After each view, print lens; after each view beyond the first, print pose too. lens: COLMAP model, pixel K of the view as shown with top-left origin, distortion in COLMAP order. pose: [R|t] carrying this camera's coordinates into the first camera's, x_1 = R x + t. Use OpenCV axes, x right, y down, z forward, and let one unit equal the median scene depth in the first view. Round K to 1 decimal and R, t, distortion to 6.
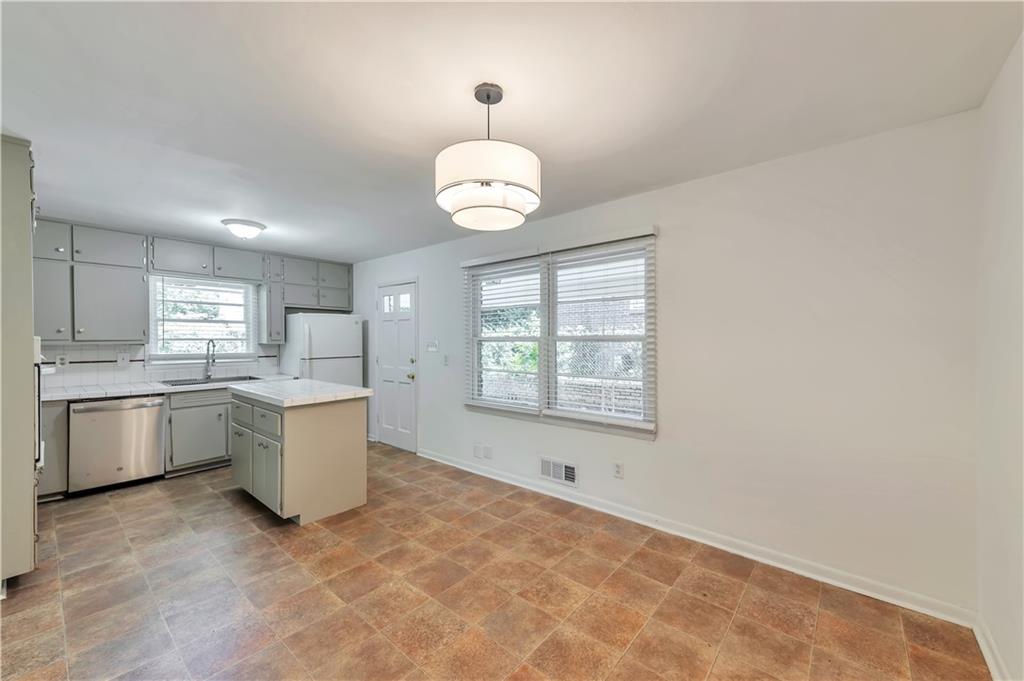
lens RADIAL K [[395.8, 0, 510.4], [0, 395.8, 341.7], [0, 0, 1]] dist [0.016734, 0.000495]
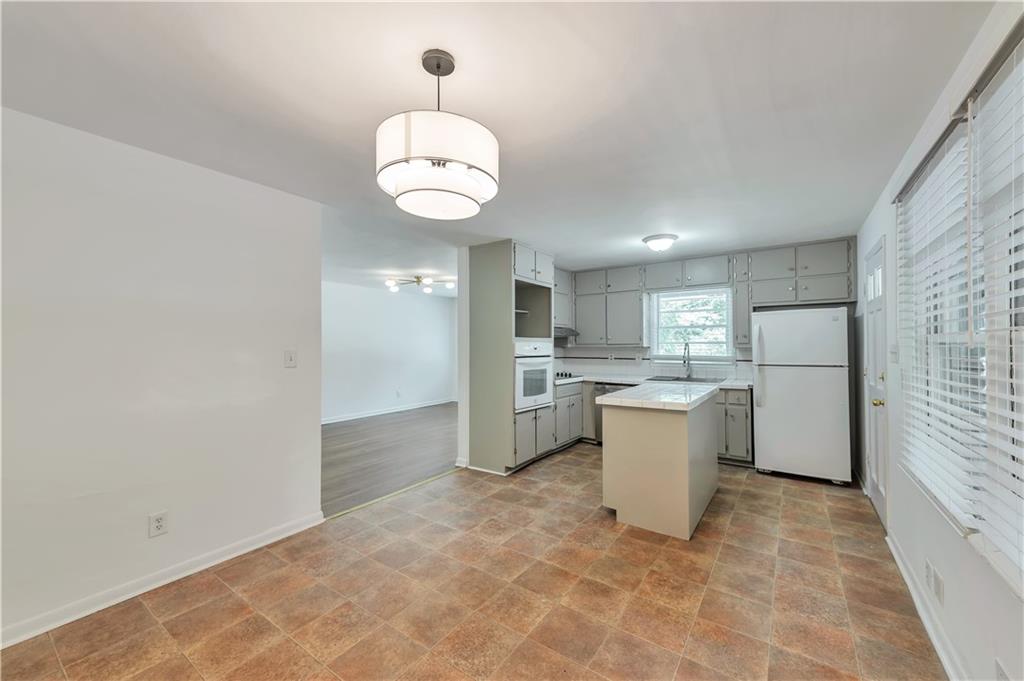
lens RADIAL K [[395.8, 0, 518.0], [0, 395.8, 342.7], [0, 0, 1]] dist [0.016734, 0.000495]
pose [[0.102220, -0.005278, -0.994748, 0.358048], [-0.000529, 0.999985, -0.005360, -0.000168], [0.994762, 0.001074, 0.102216, 0.468140]]
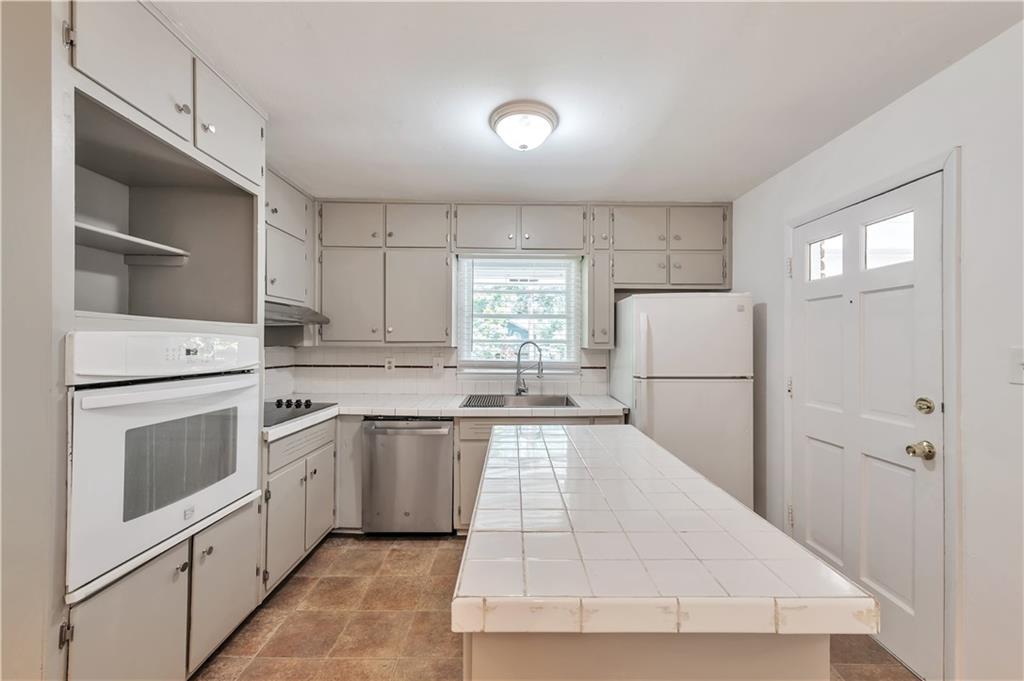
lens RADIAL K [[395.8, 0, 514.3], [0, 395.8, 343.5], [0, 0, 1]] dist [0.016734, 0.000495]
pose [[0.655104, 0.006008, -0.755515, -0.261527], [-0.011409, 0.999933, -0.001942, -0.000248], [0.755453, 0.009892, 0.655129, 0.611609]]
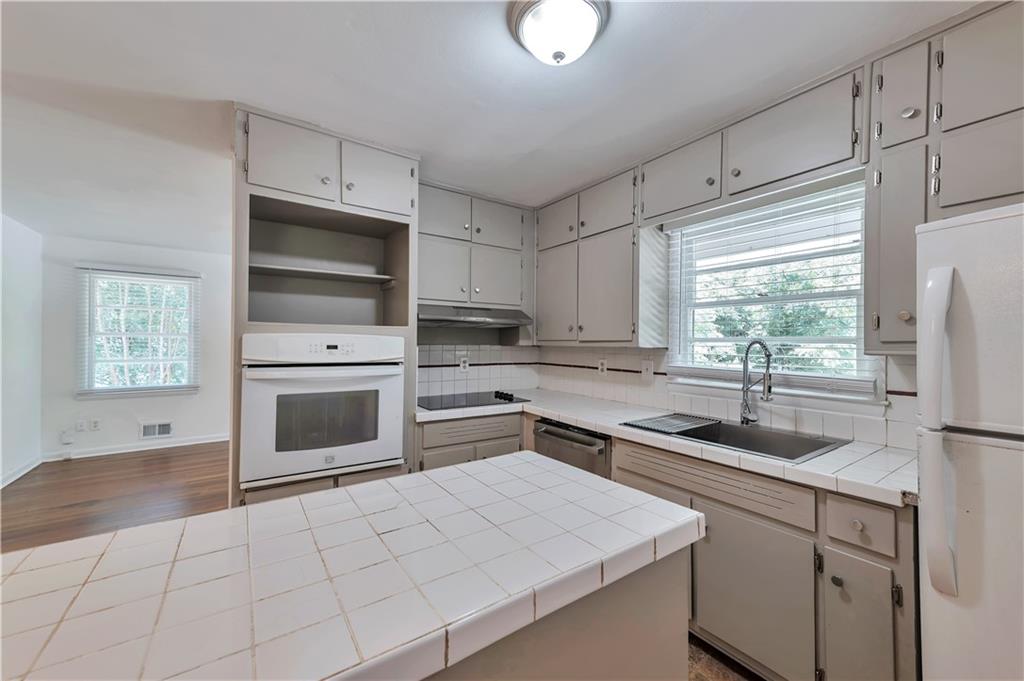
lens RADIAL K [[395.8, 0, 518.8], [0, 395.8, 342.5], [0, 0, 1]] dist [0.016734, 0.000495]
pose [[-0.248887, 0.000136, -0.968533, -0.288830], [-0.013495, 0.999902, 0.003608, -0.001052], [0.968439, 0.013968, -0.248861, 0.994807]]
